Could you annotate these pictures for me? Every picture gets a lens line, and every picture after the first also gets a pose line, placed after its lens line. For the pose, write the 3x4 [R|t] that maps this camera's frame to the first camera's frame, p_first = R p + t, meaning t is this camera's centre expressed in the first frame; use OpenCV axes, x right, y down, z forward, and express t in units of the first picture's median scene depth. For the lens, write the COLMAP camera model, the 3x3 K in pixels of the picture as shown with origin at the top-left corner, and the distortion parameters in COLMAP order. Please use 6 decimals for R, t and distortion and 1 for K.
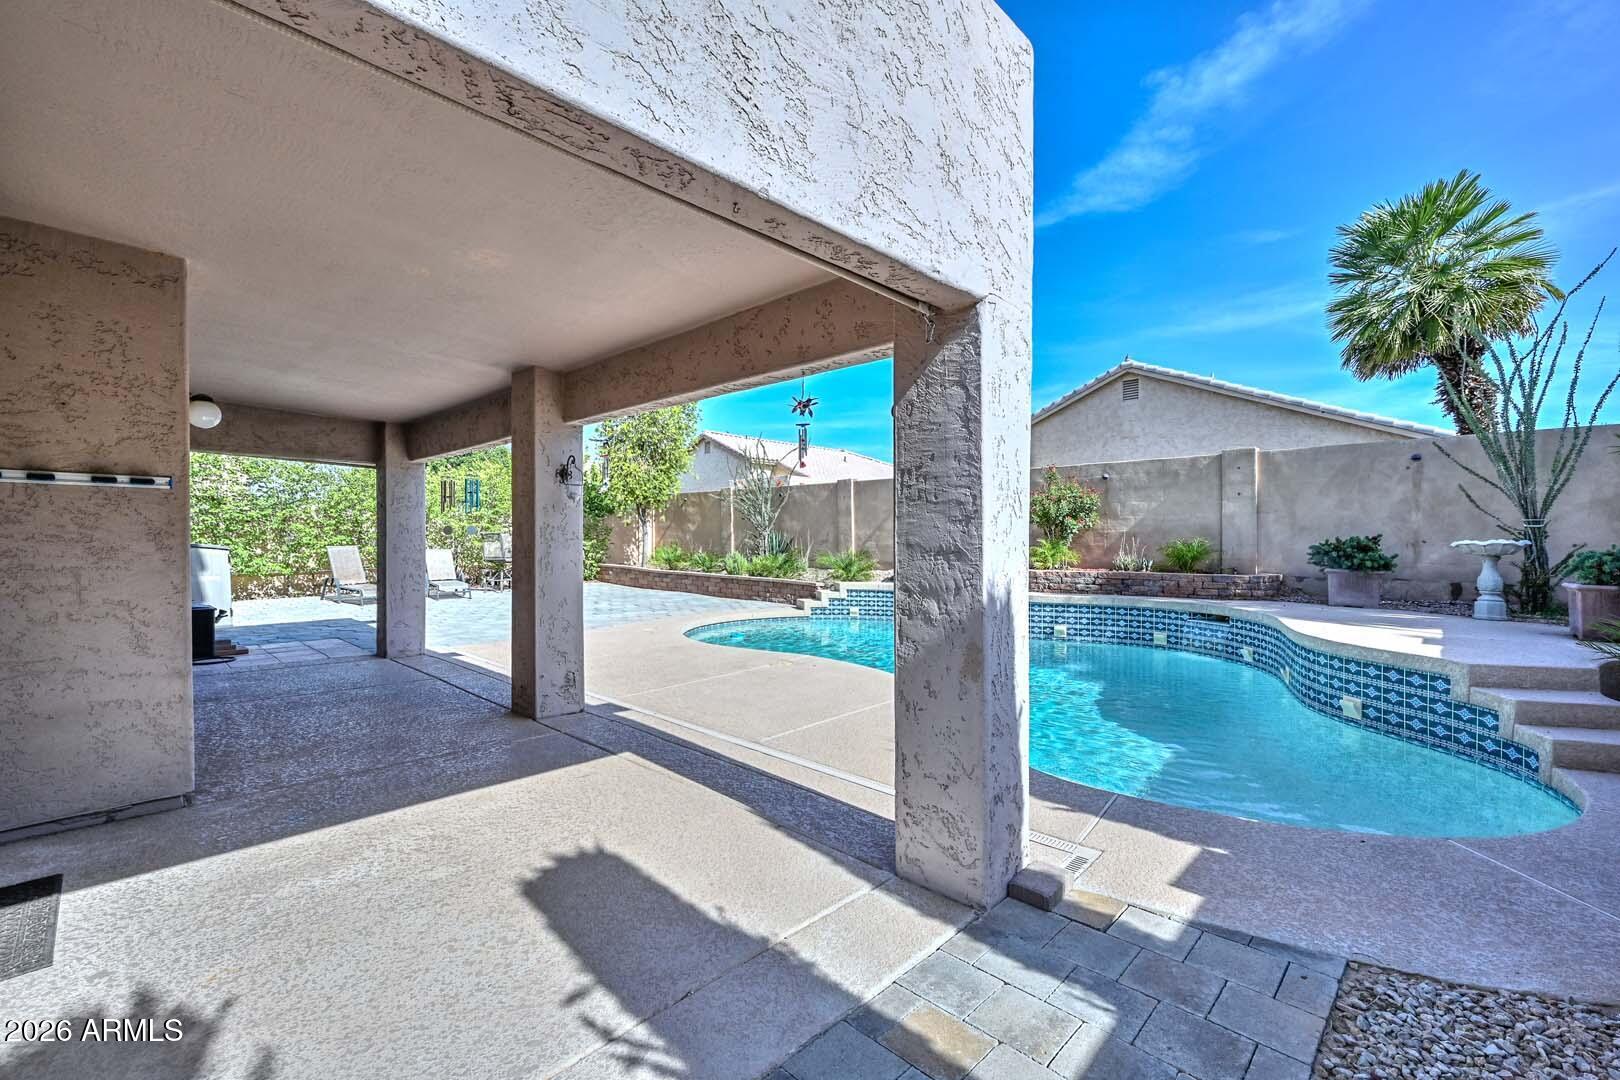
lens RADIAL K [[676.1, 0, 810.0], [0, 676.1, 540.0], [0, 0, 1]] dist [0.017580, 0.000242]
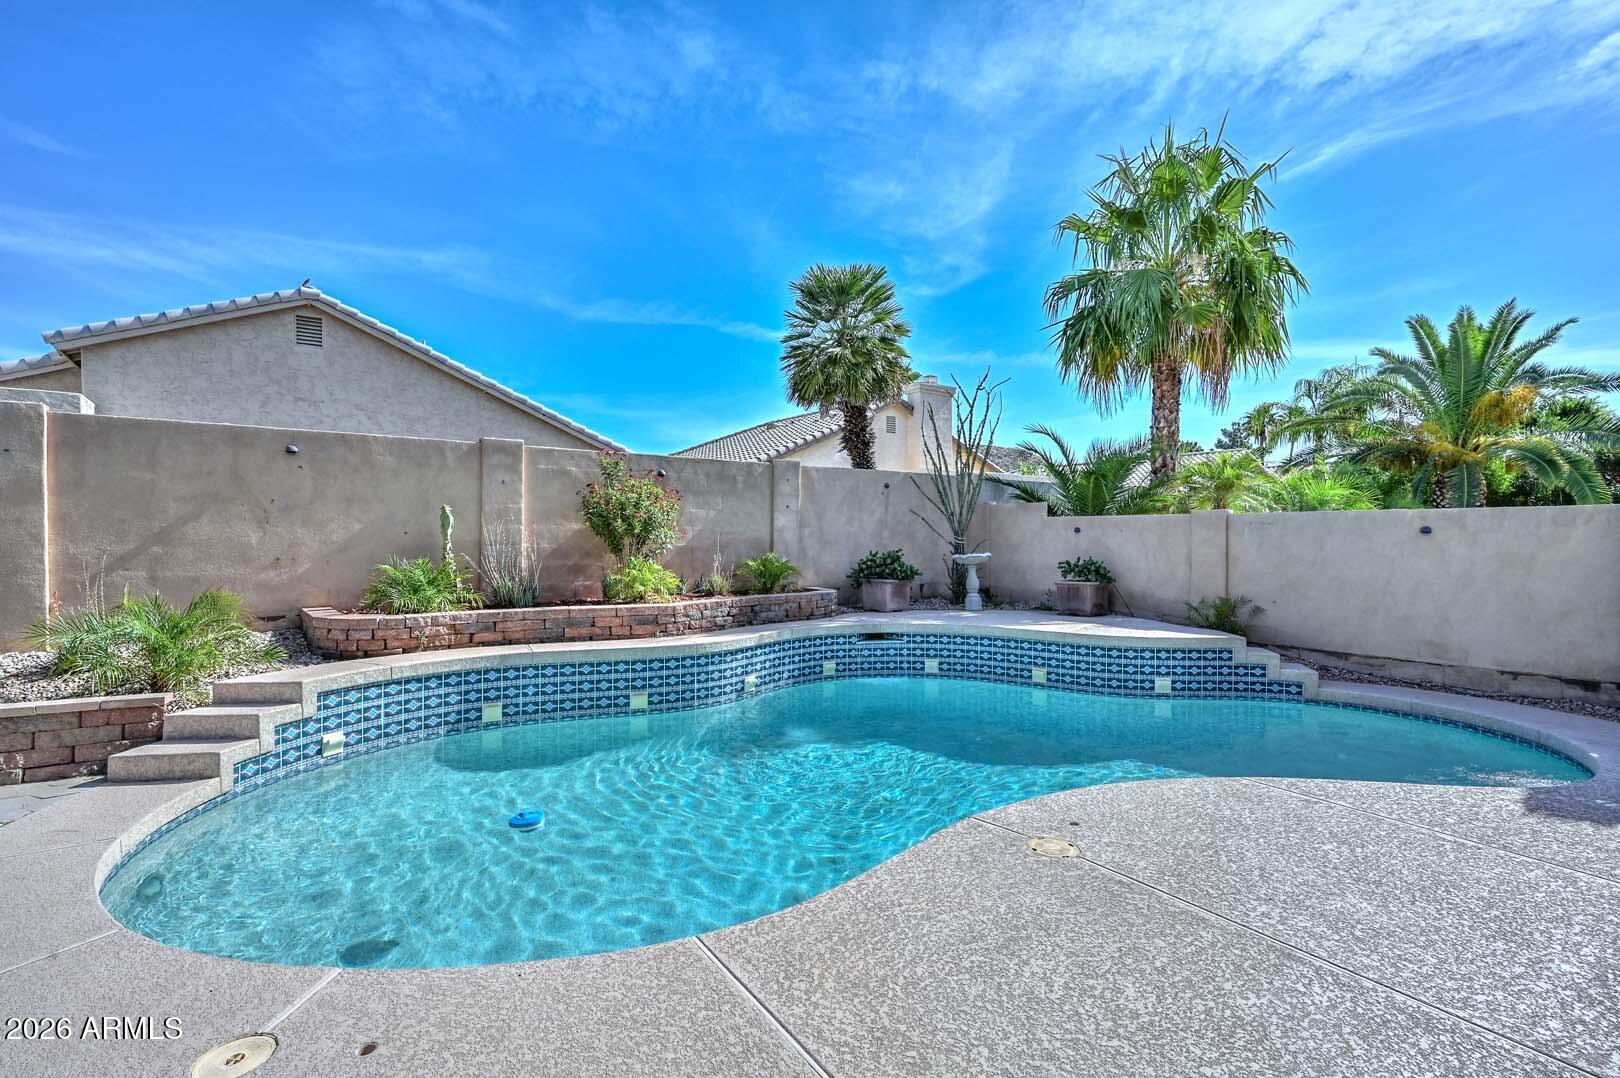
lens RADIAL K [[761.6, 0, 814.8], [0, 761.6, 539.8], [0, 0, 1]] dist [0.013976, -0.000477]
pose [[0.173853, -0.003457, 0.984766, -0.449192], [0.003705, 0.999989, 0.002856, -0.024874], [-0.984765, 0.003152, 0.173864, 0.812905]]
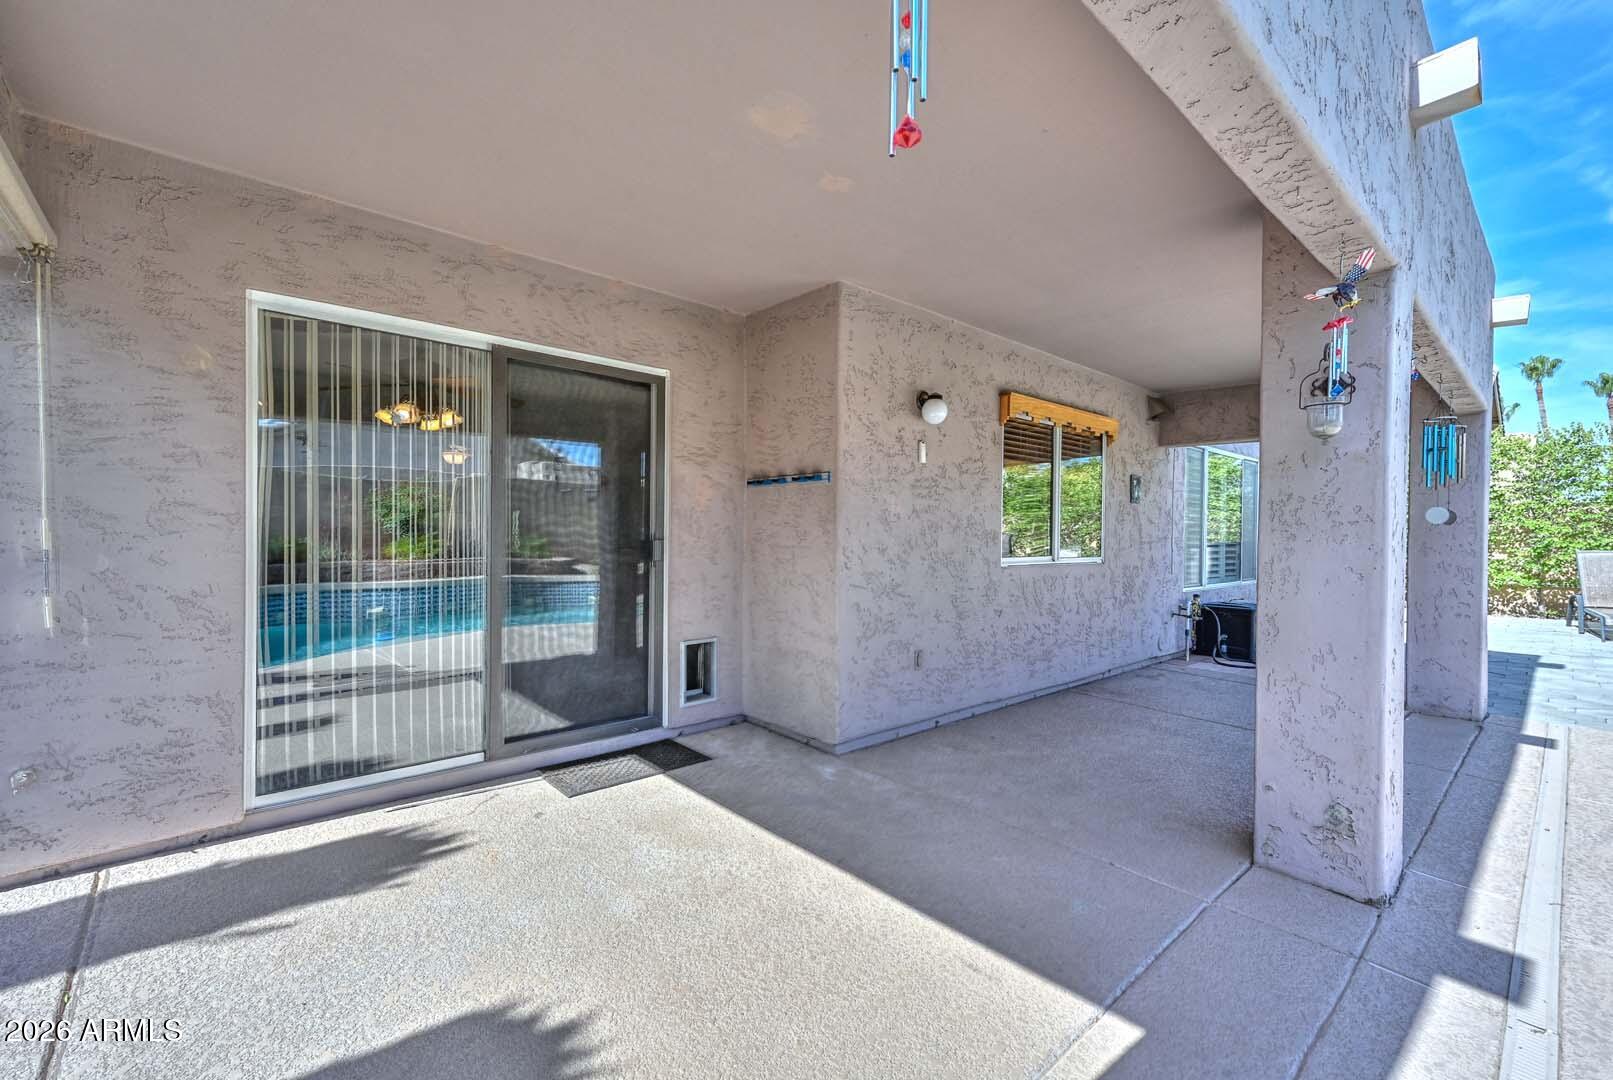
lens RADIAL K [[648.4, 0, 833.0], [0, 648.4, 543.1], [0, 0, 1]] dist [0.082029, -0.000029]
pose [[-0.042684, 0.006683, -0.999066, 0.068017], [-0.013479, 0.999883, 0.007264, 0.007916], [0.998998, 0.013776, -0.042589, 0.374504]]
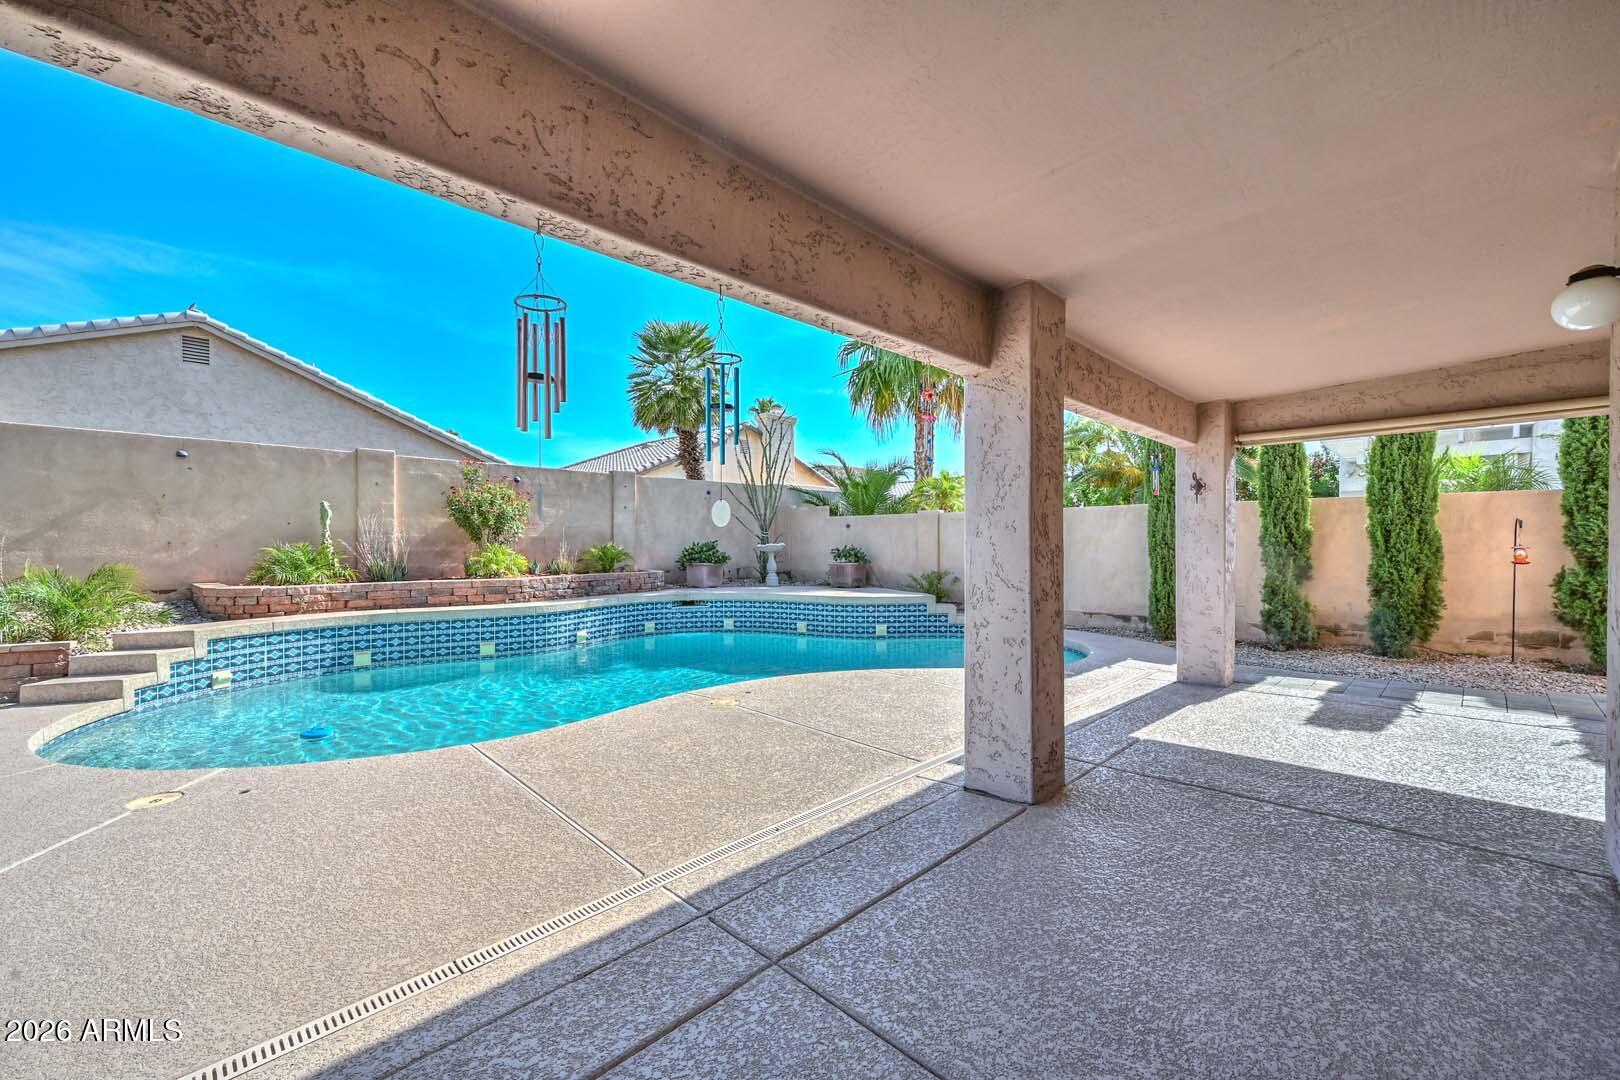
lens RADIAL K [[655.1, 0, 813.6], [0, 655.1, 546.7], [0, 0, 1]] dist [0.017359, 0.000380]
pose [[0.009471, -0.004401, 0.999945, -0.597556], [0.008060, 0.999958, 0.004324, 0.002147], [-0.999923, 0.008019, 0.009506, 0.676519]]
